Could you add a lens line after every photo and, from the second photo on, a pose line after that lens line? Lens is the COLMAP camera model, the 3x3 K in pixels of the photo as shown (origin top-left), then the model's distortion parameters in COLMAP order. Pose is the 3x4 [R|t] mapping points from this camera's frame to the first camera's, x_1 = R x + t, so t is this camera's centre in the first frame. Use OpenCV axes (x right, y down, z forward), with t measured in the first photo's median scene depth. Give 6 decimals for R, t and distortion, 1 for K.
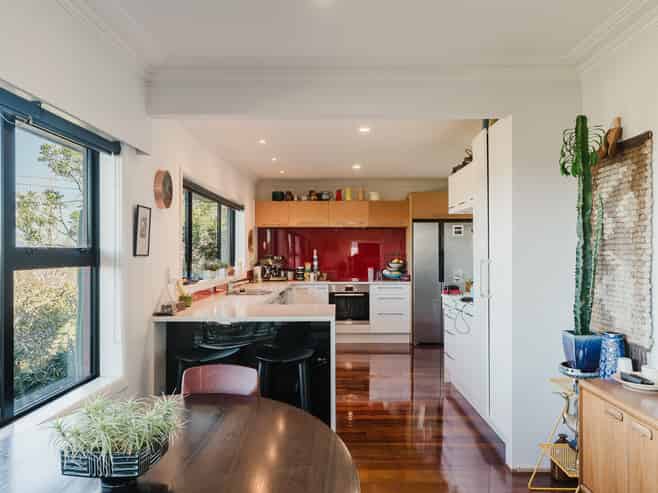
lens RADIAL K [[518.7, 0, 329.0], [0, 518.7, 247.7], [0, 0, 1]] dist [0.009975, 0.000787]
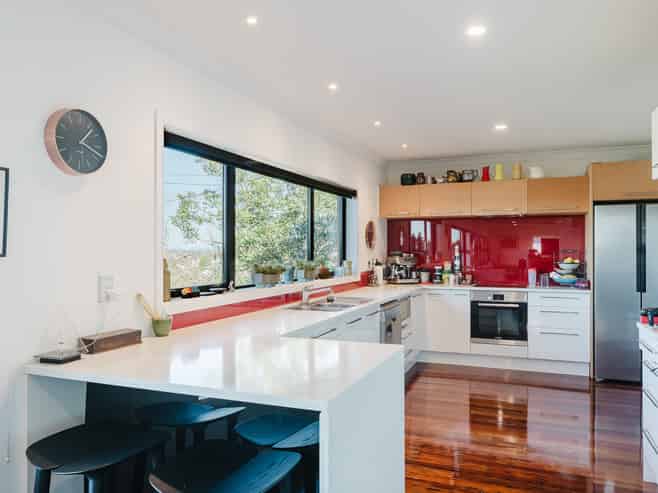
lens RADIAL K [[488.2, 0, 329.2], [0, 488.2, 248.2], [0, 0, 1]] dist [0.007389, -0.008025]
pose [[0.935473, -0.002570, -0.353388, 0.057183], [0.005340, 0.999962, 0.006864, 0.002266], [0.353357, -0.008308, 0.935452, 0.241504]]
